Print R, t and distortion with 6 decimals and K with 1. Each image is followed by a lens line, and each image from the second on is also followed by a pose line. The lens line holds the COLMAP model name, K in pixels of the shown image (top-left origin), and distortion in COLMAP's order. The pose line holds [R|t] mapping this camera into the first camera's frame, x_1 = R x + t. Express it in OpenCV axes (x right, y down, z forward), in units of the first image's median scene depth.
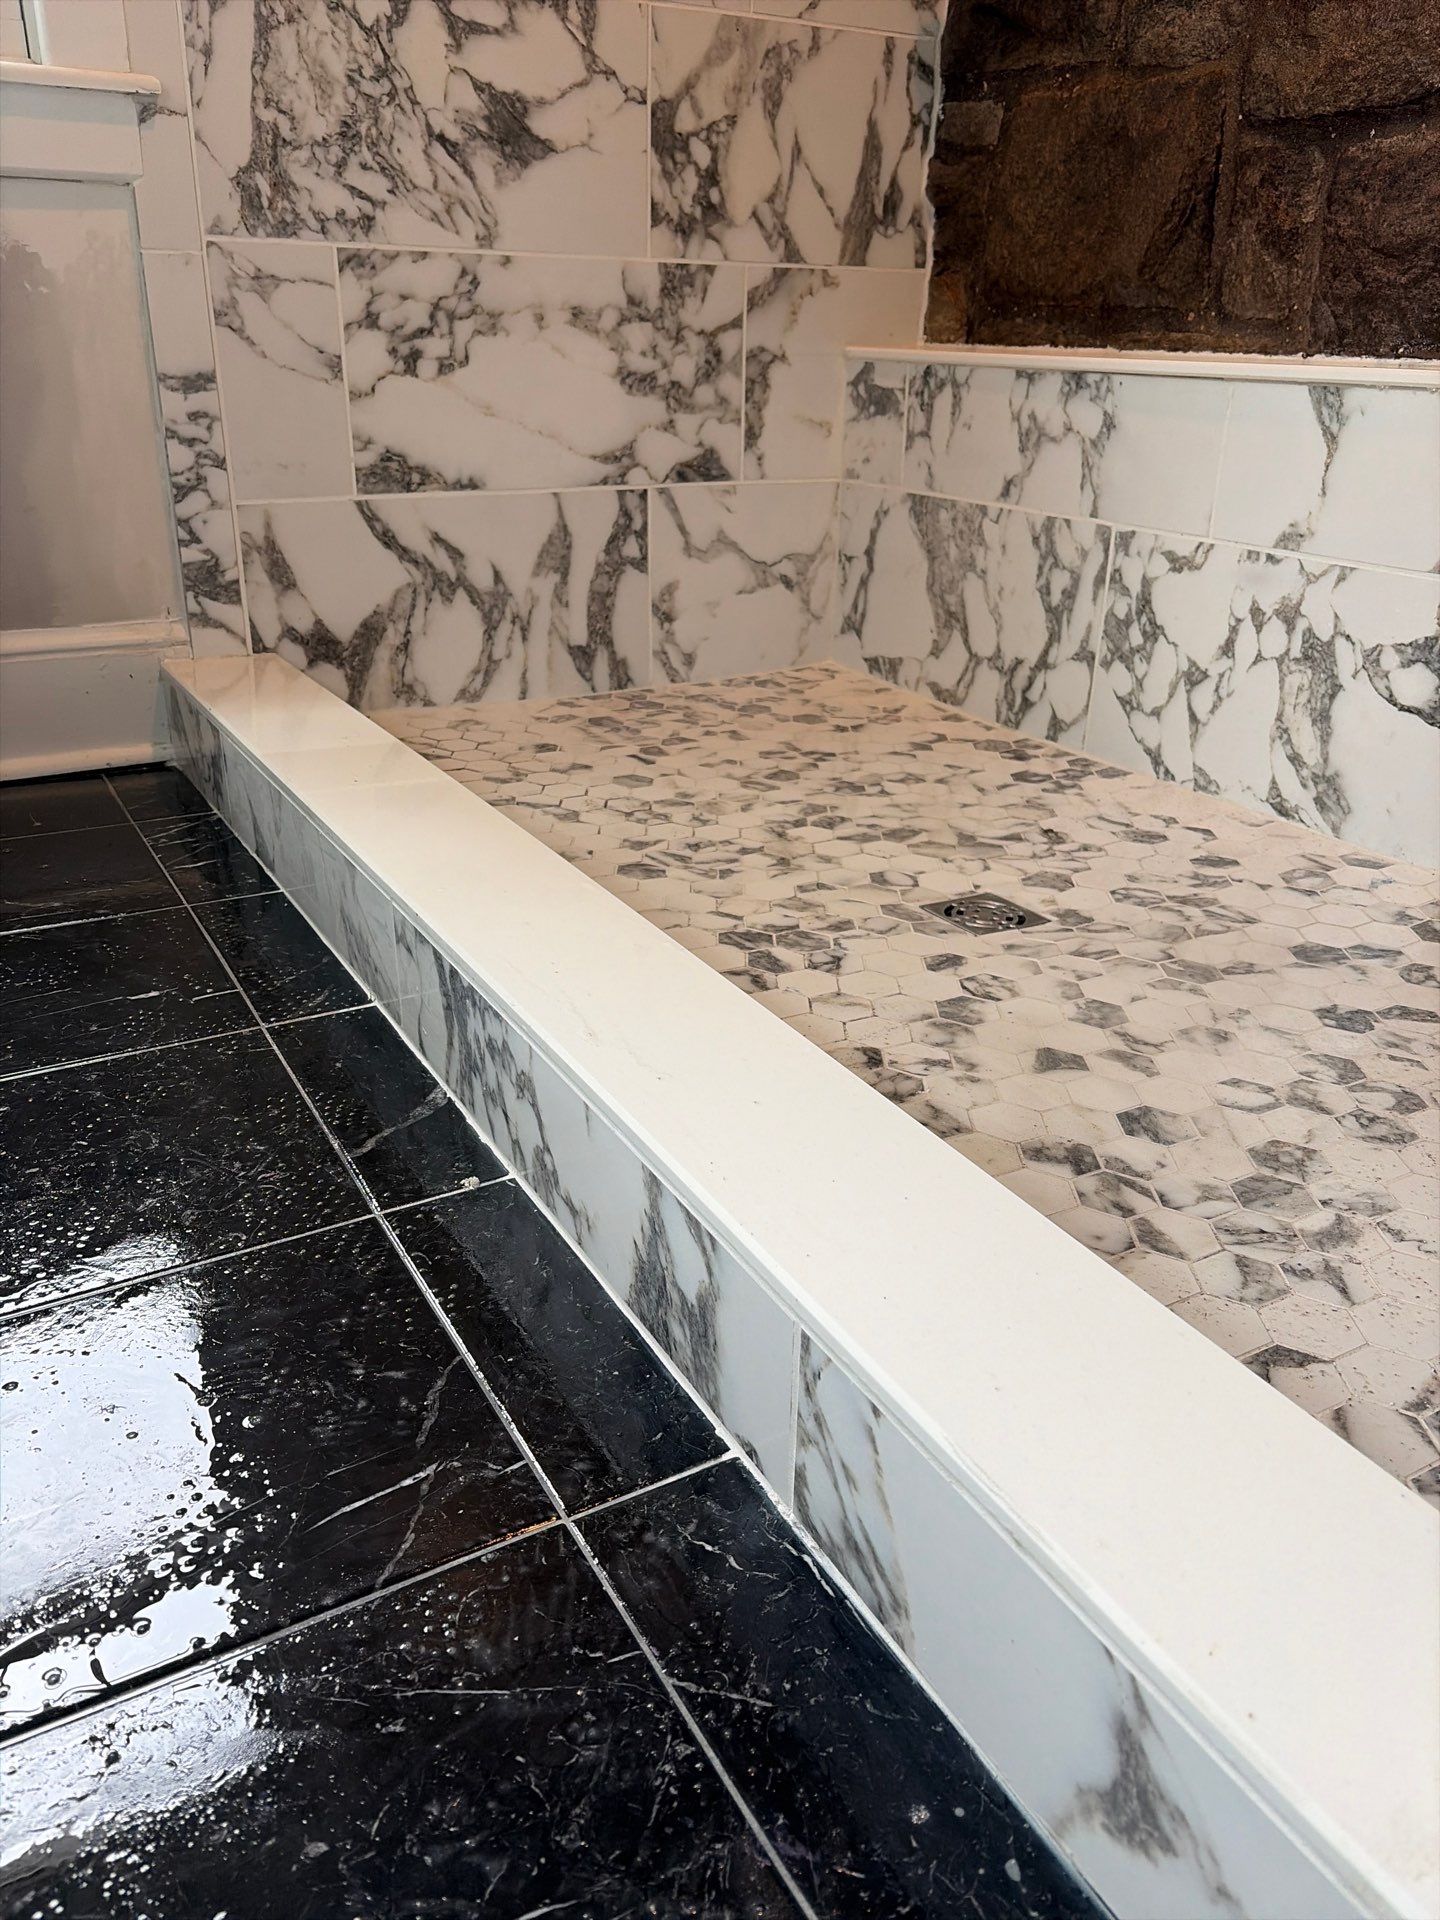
lens RADIAL K [[1451.6, 0, 726.9], [0, 1451.6, 957.0], [0, 0, 1]] dist [0.043869, -0.046894]
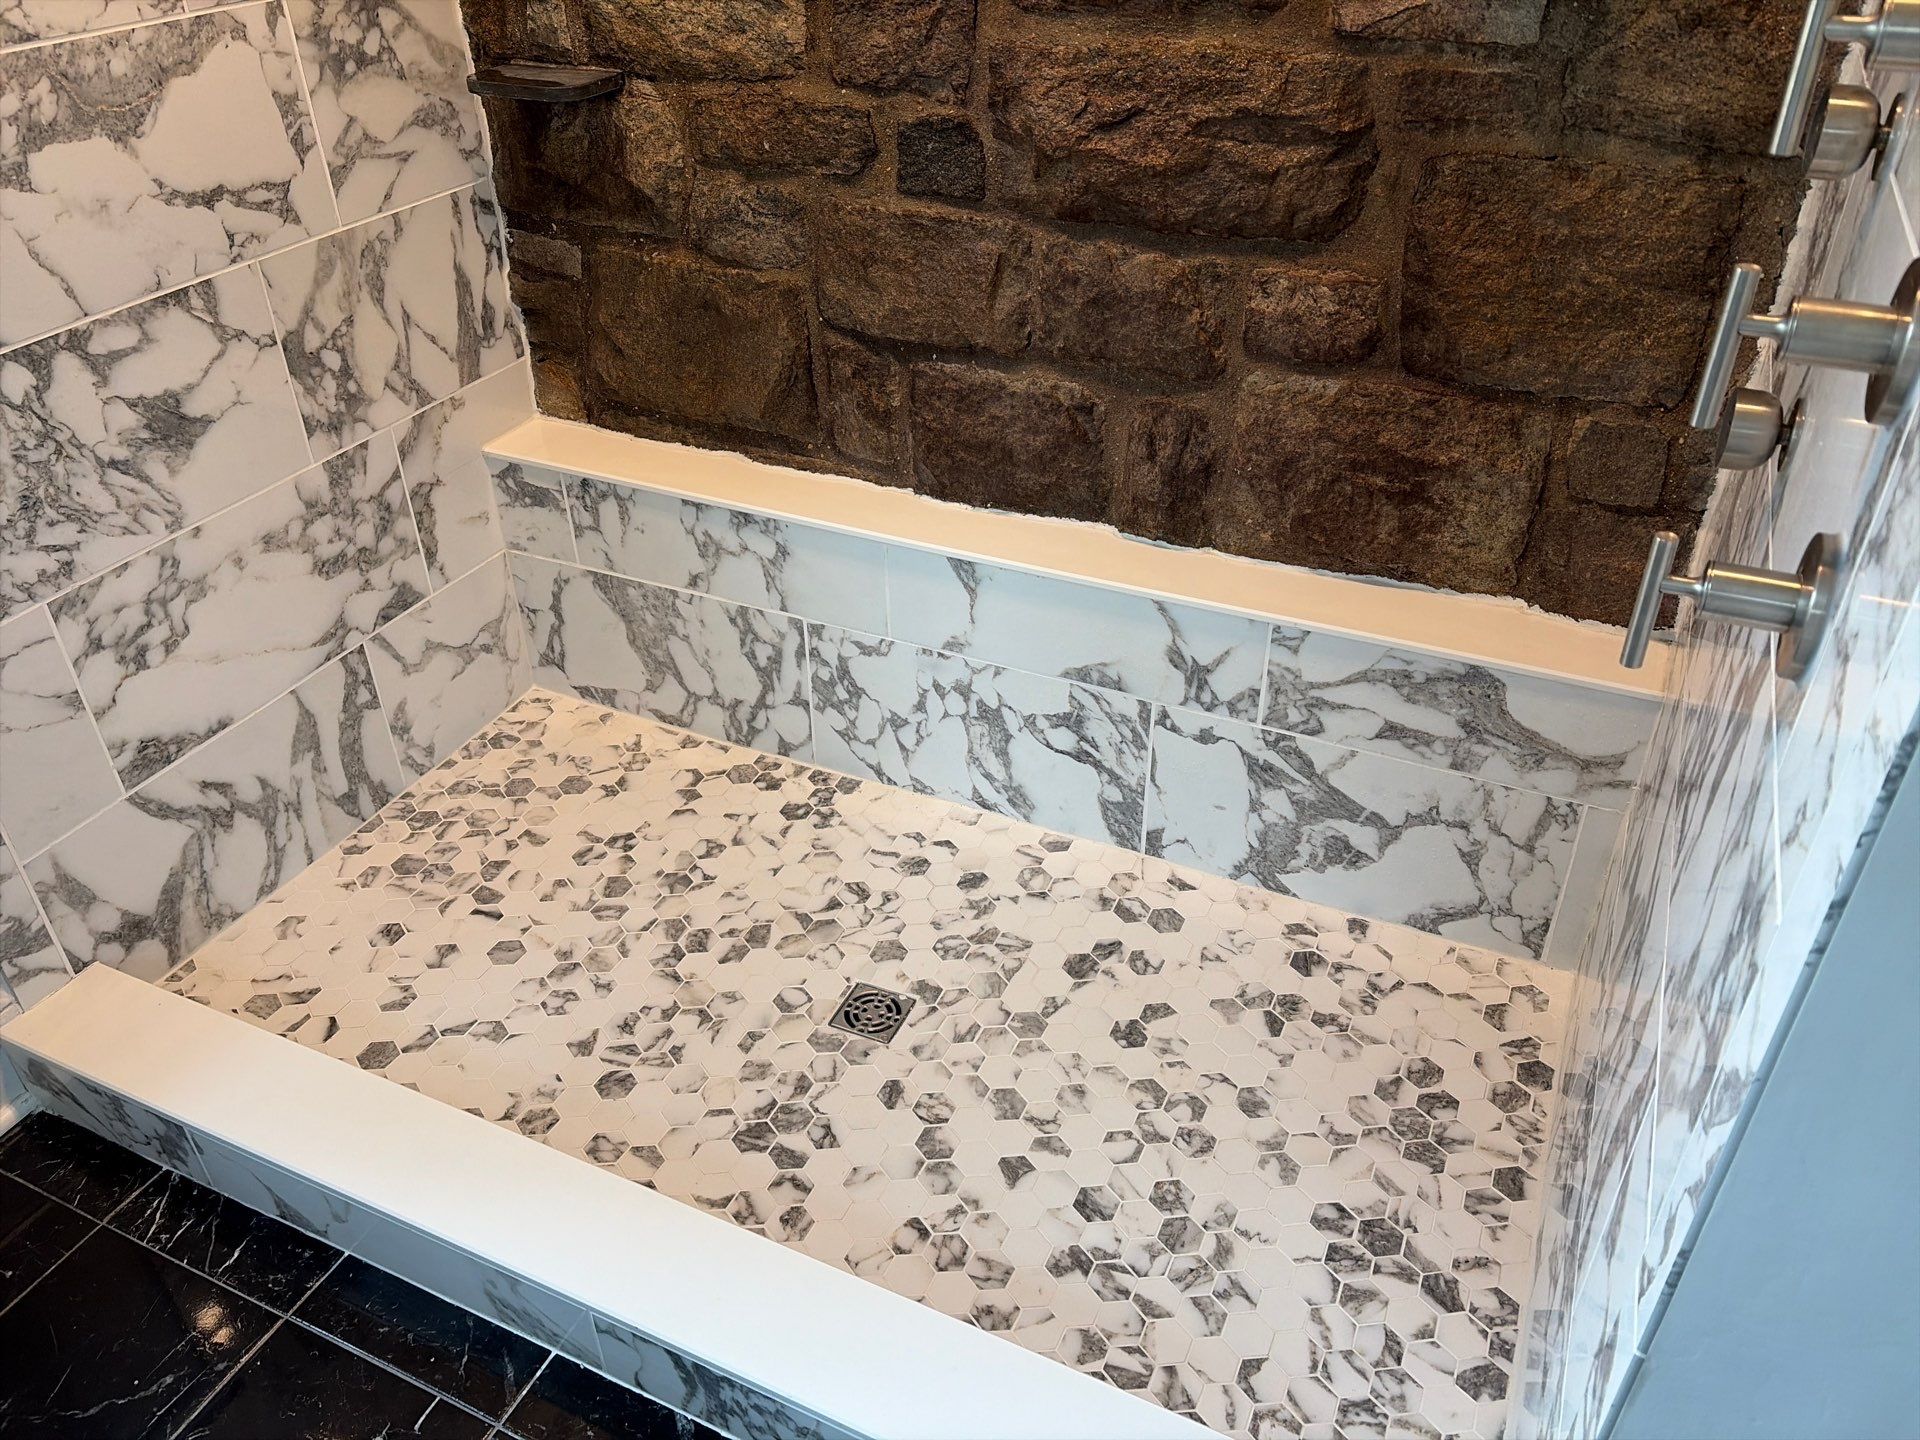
lens RADIAL K [[1451.6, 0, 955.6], [0, 1451.6, 708.9], [0, 0, 1]] dist [0.043869, -0.046894]
pose [[0.821519, -0.343441, 0.455143, -0.236785], [0.251935, 0.934735, 0.250597, -0.510558], [-0.511503, -0.091204, 0.854428, -0.172941]]
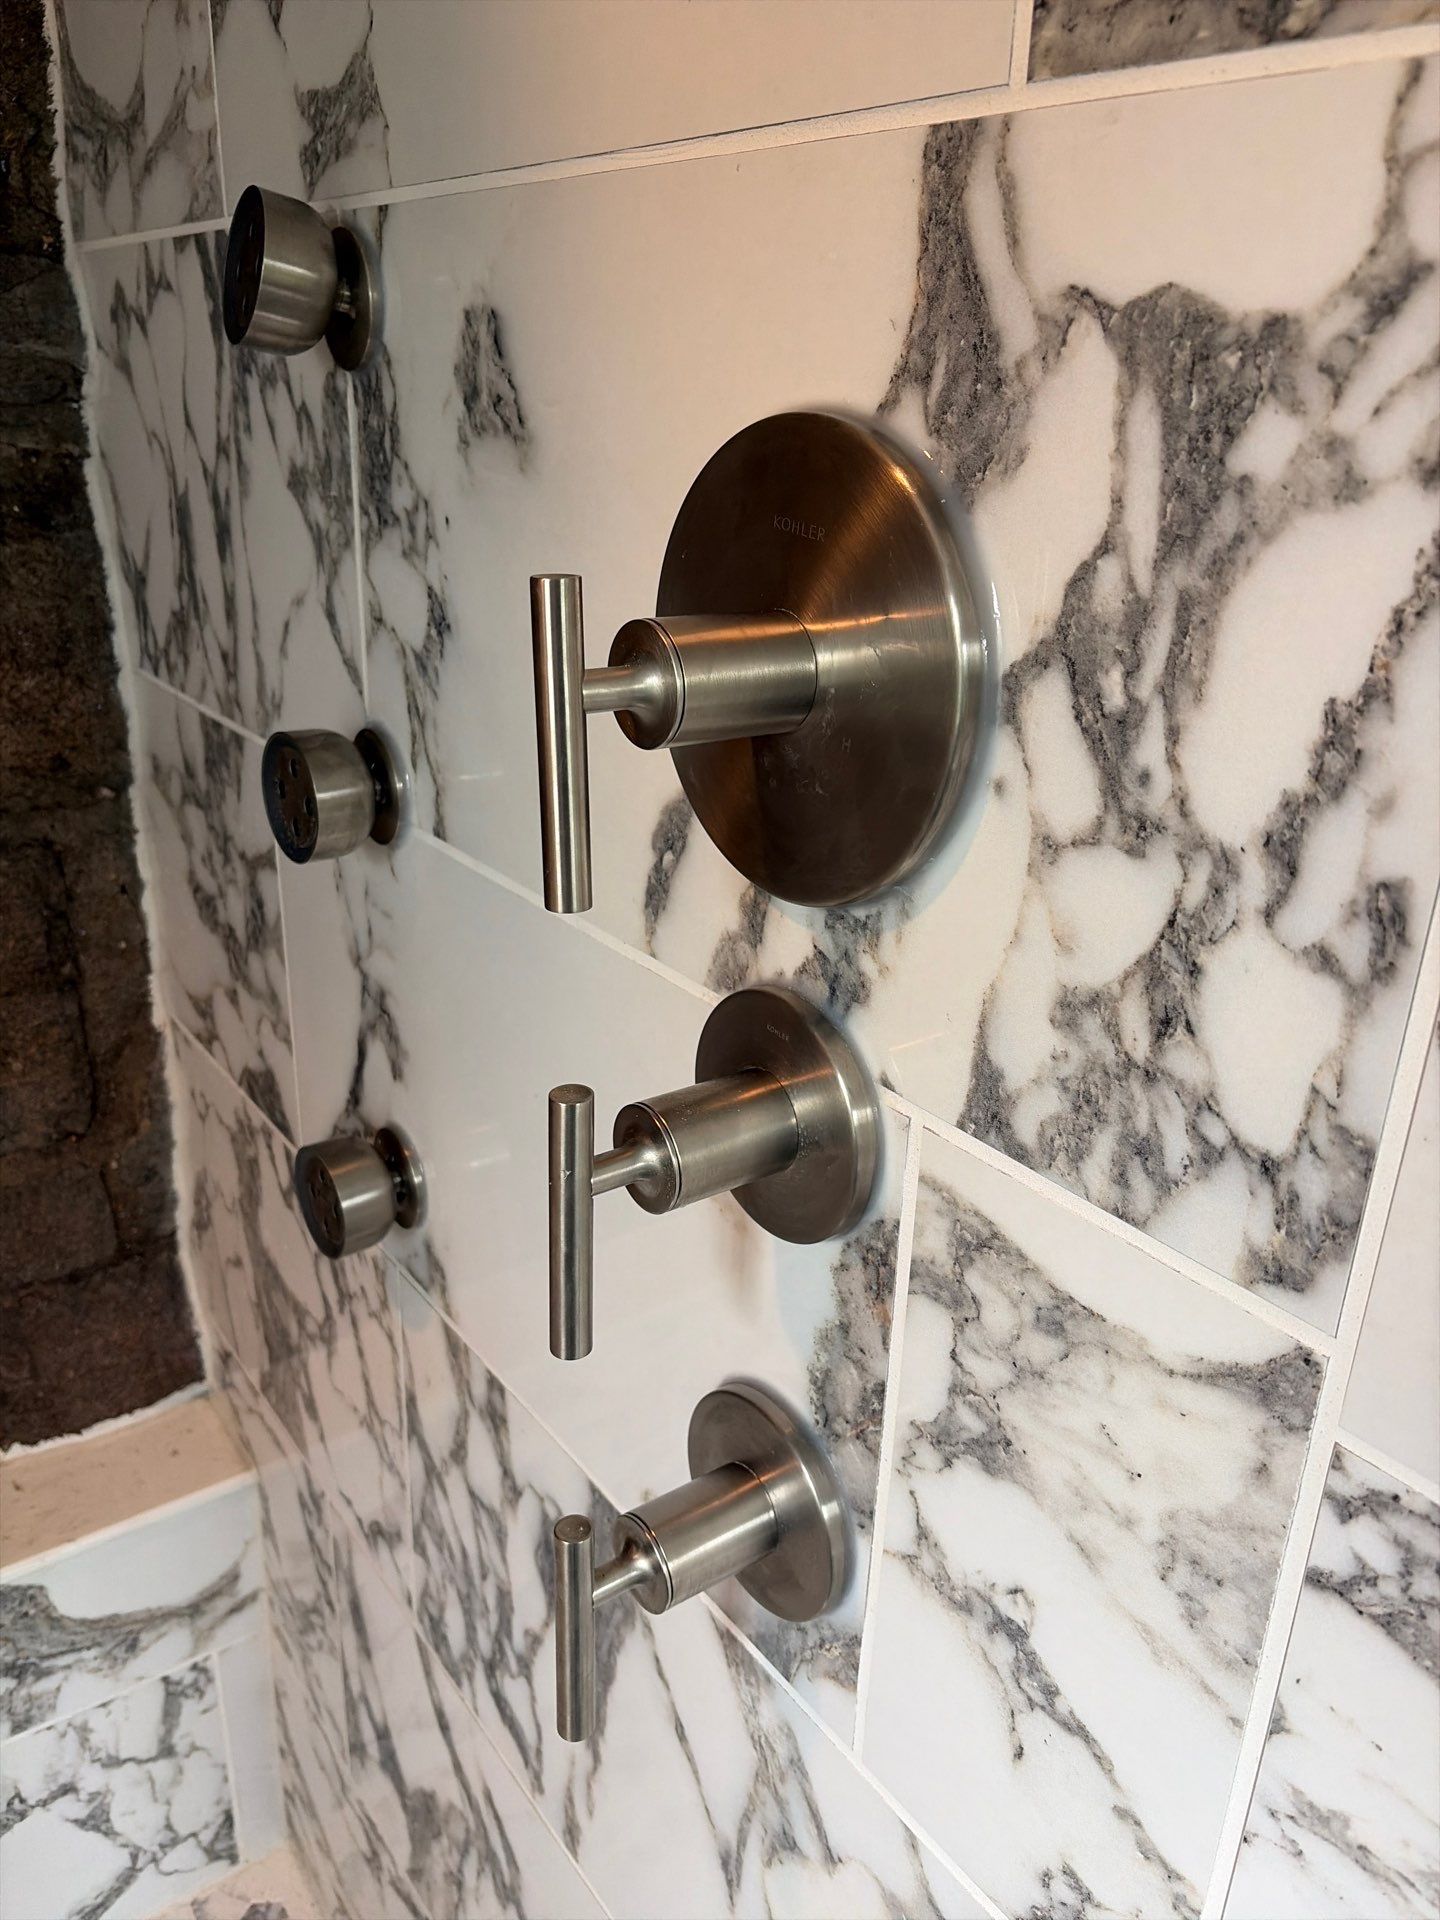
lens RADIAL K [[1463.3, 0, 726.9], [0, 1463.3, 963.2], [0, 0, 1]] dist [0.028894, -0.029082]
pose [[-0.096383, -0.393823, 0.914119, 0.013582], [0.358640, 0.842965, 0.400982, -0.575607], [-0.928487, 0.366487, 0.059993, 0.067917]]
